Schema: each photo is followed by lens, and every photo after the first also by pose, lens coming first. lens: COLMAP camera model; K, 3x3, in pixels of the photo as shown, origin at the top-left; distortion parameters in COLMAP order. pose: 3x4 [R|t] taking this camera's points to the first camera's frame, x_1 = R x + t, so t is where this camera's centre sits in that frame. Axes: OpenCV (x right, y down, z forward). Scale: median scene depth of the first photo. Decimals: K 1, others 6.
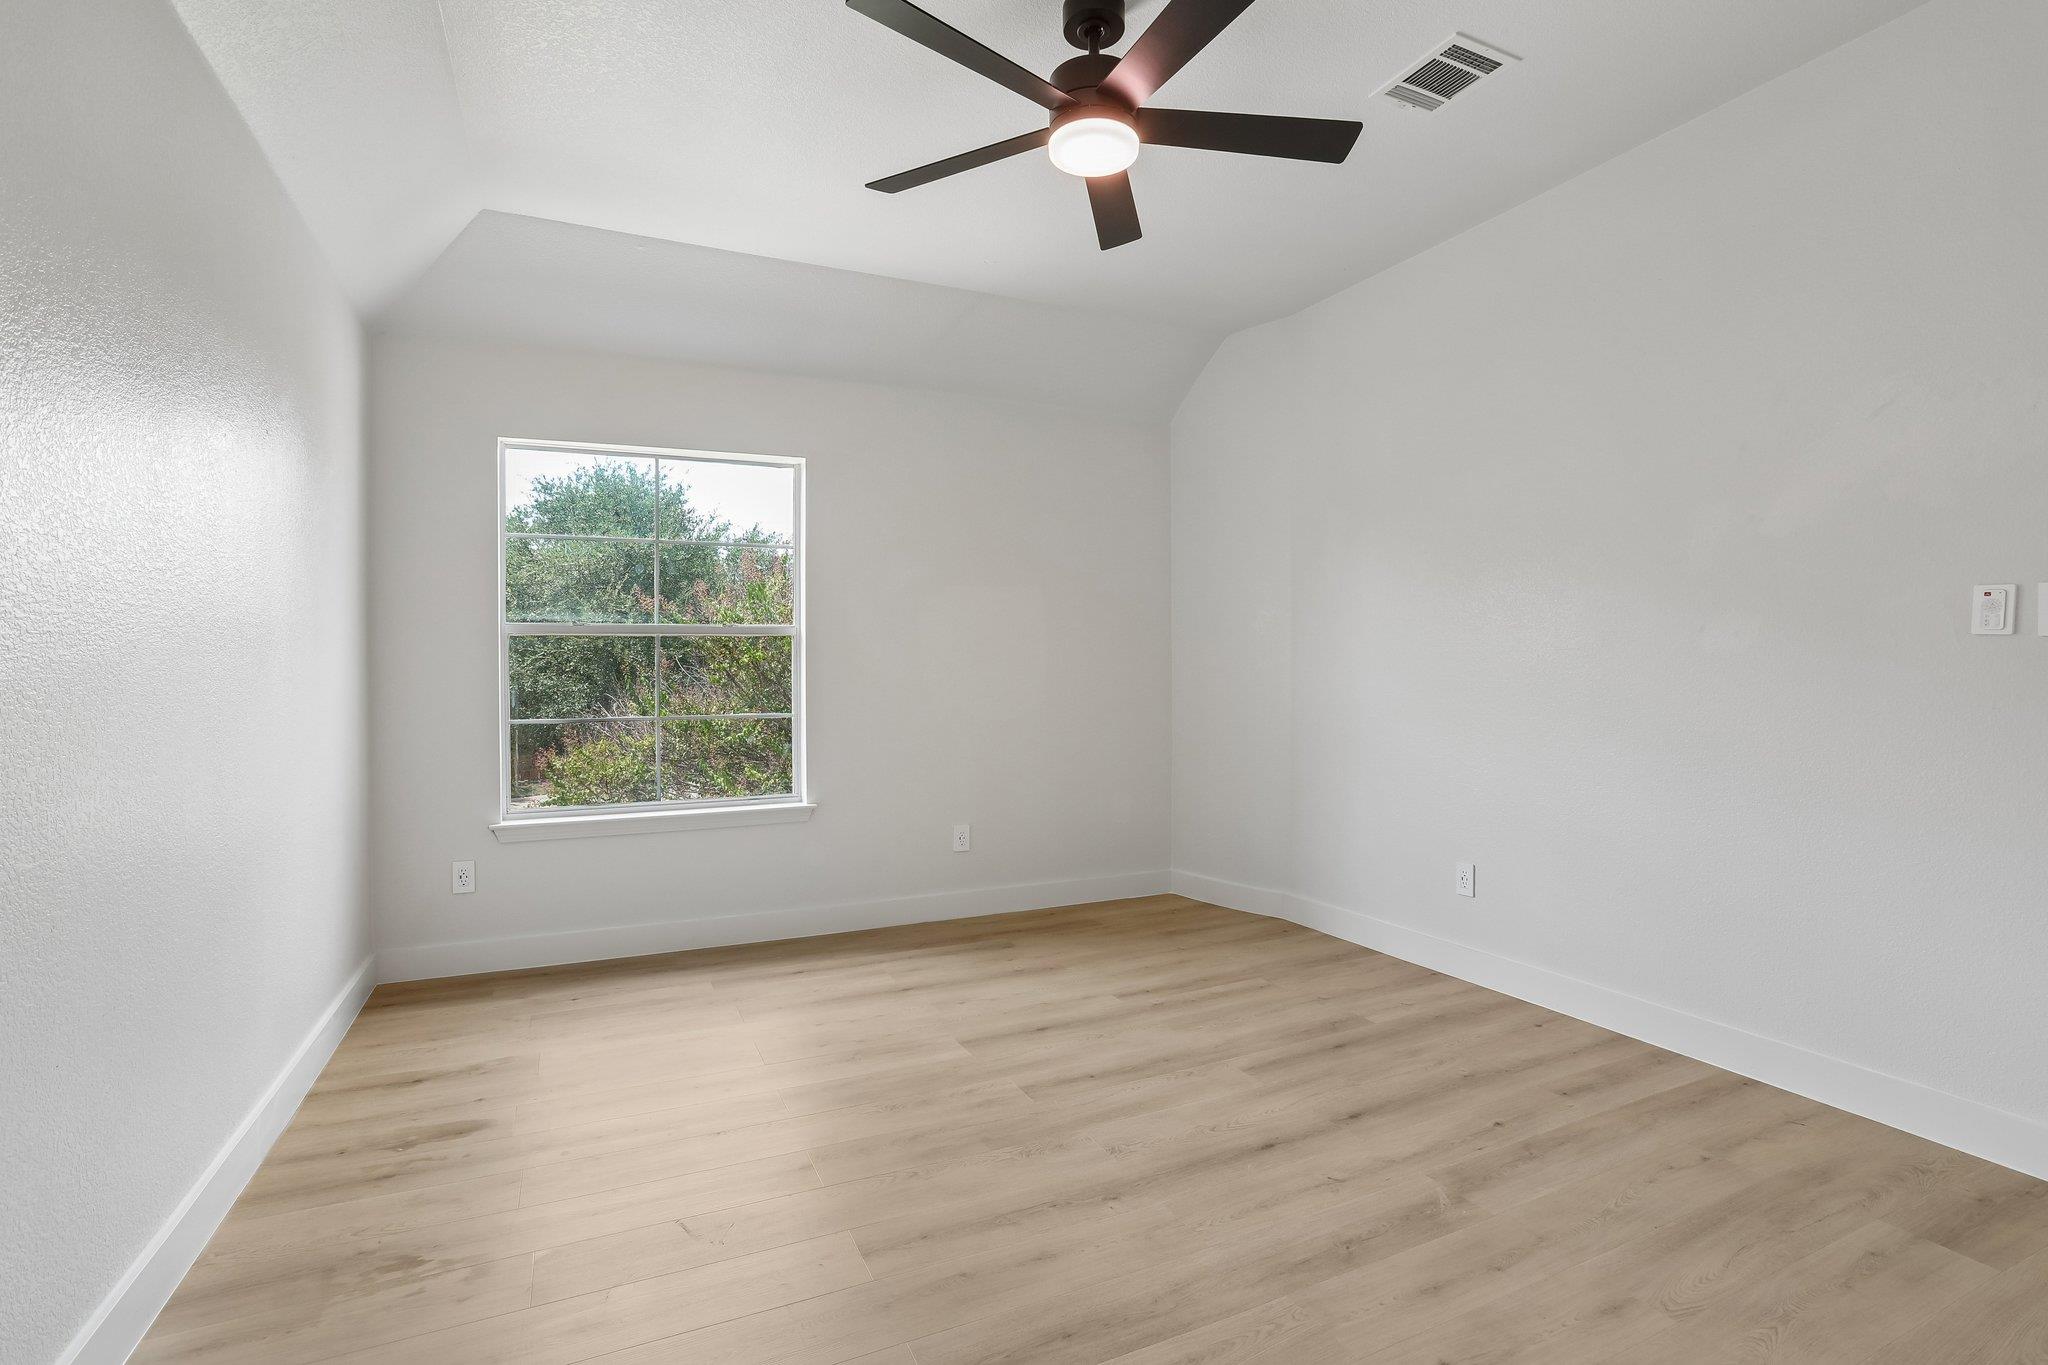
lens RADIAL K [[936.2, 0, 1035.0], [0, 936.2, 681.6], [0, 0, 1]] dist [-0.054647, 0.028765]
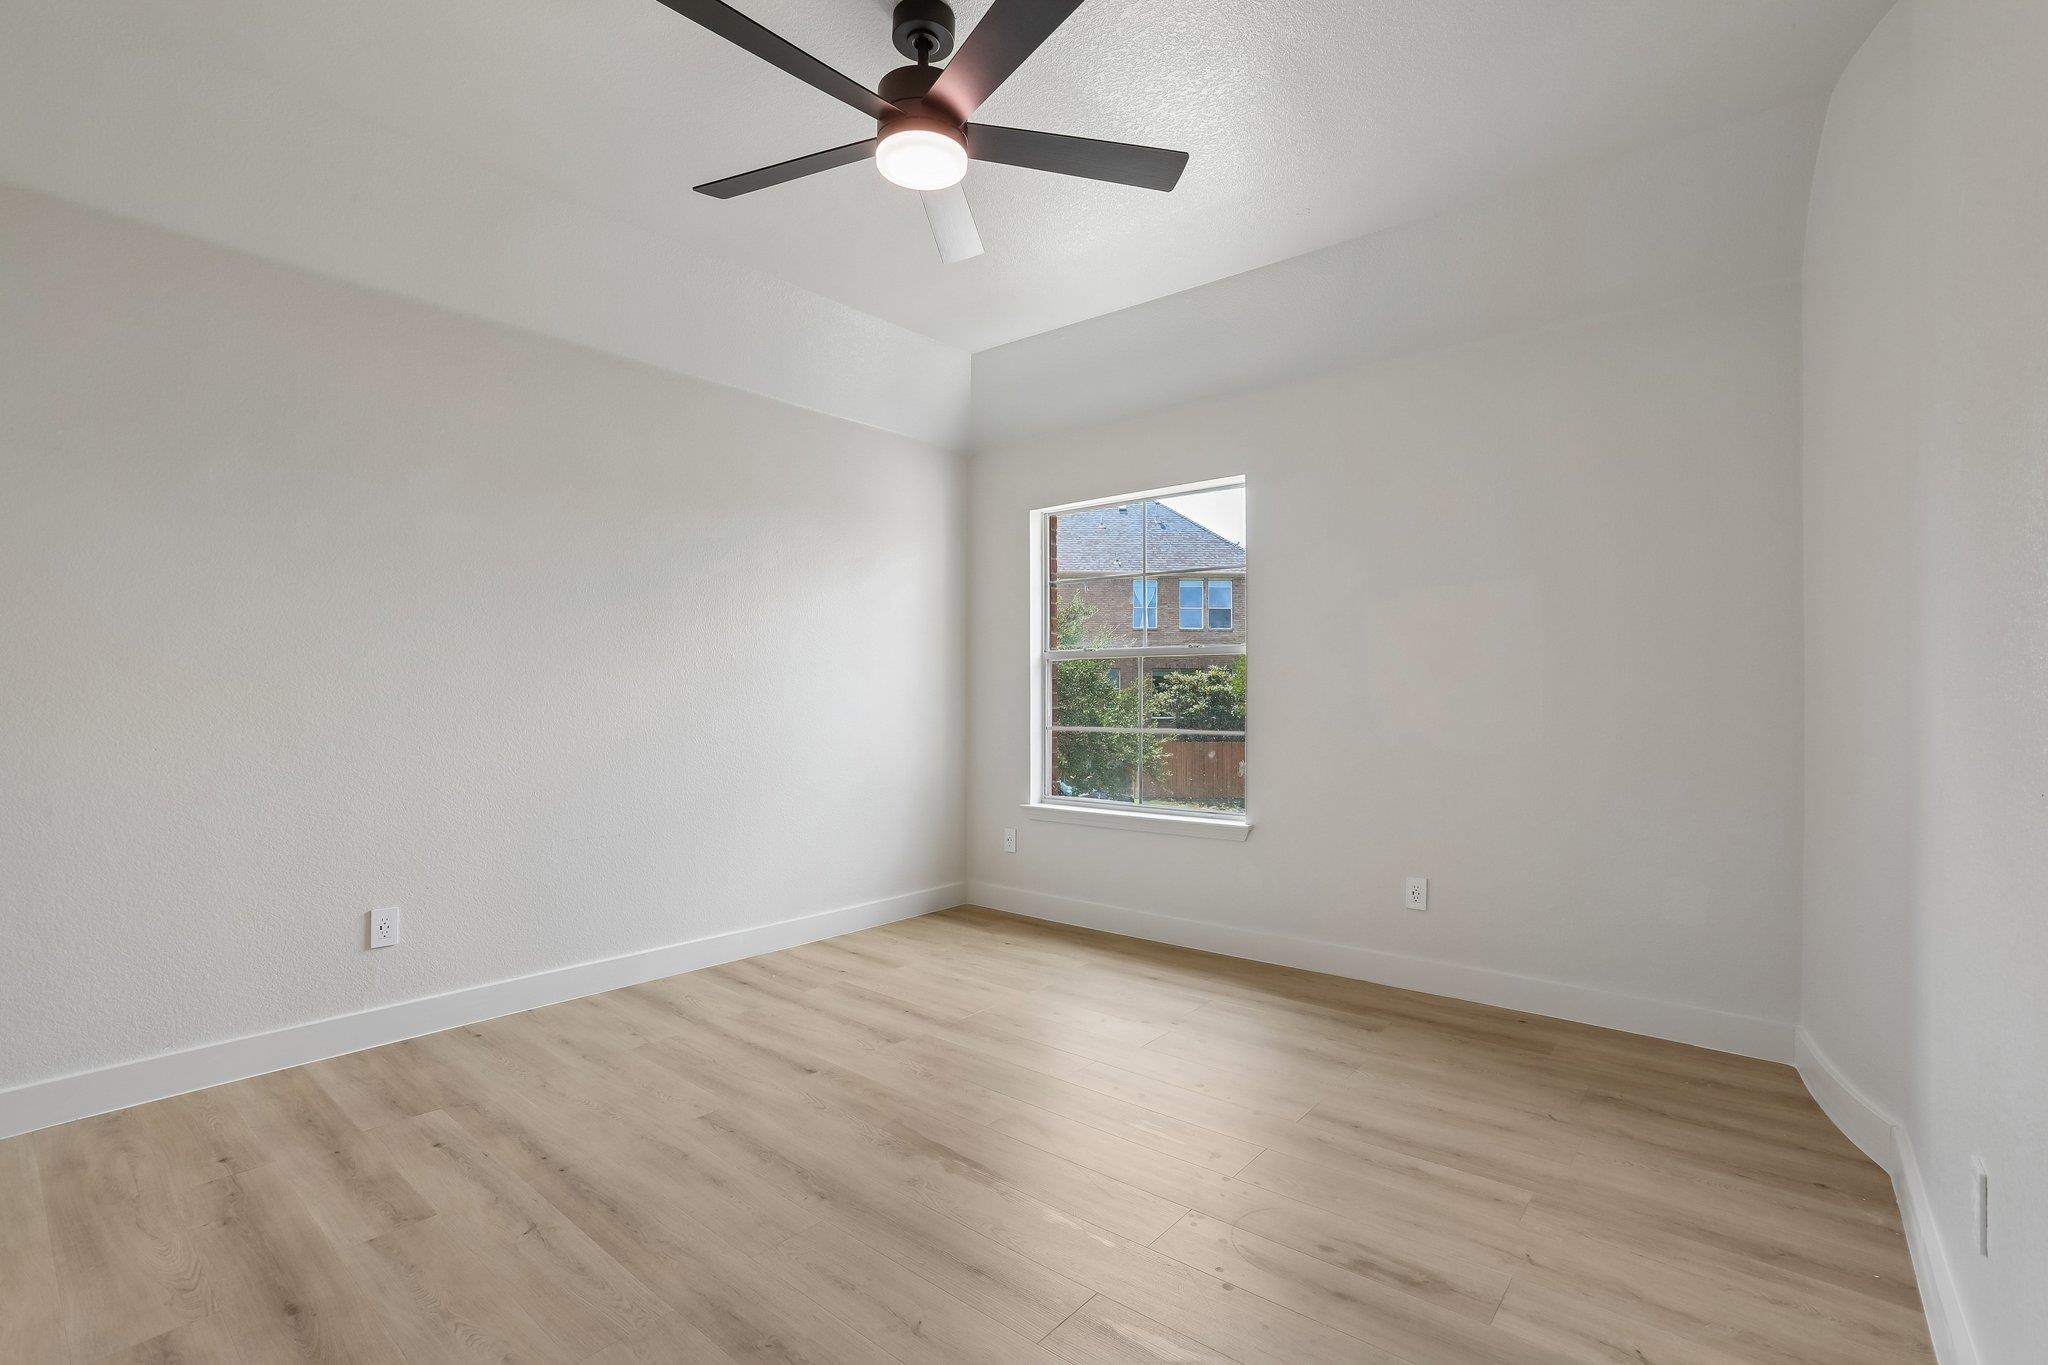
lens RADIAL K [[936.2, 0, 1035.0], [0, 936.2, 681.6], [0, 0, 1]] dist [-0.054647, 0.028765]
pose [[0.405545, -0.012201, -0.913994, 0.612664], [-0.004332, 0.999874, -0.015270, -0.002978], [0.914065, 0.010152, 0.405441, 0.426136]]
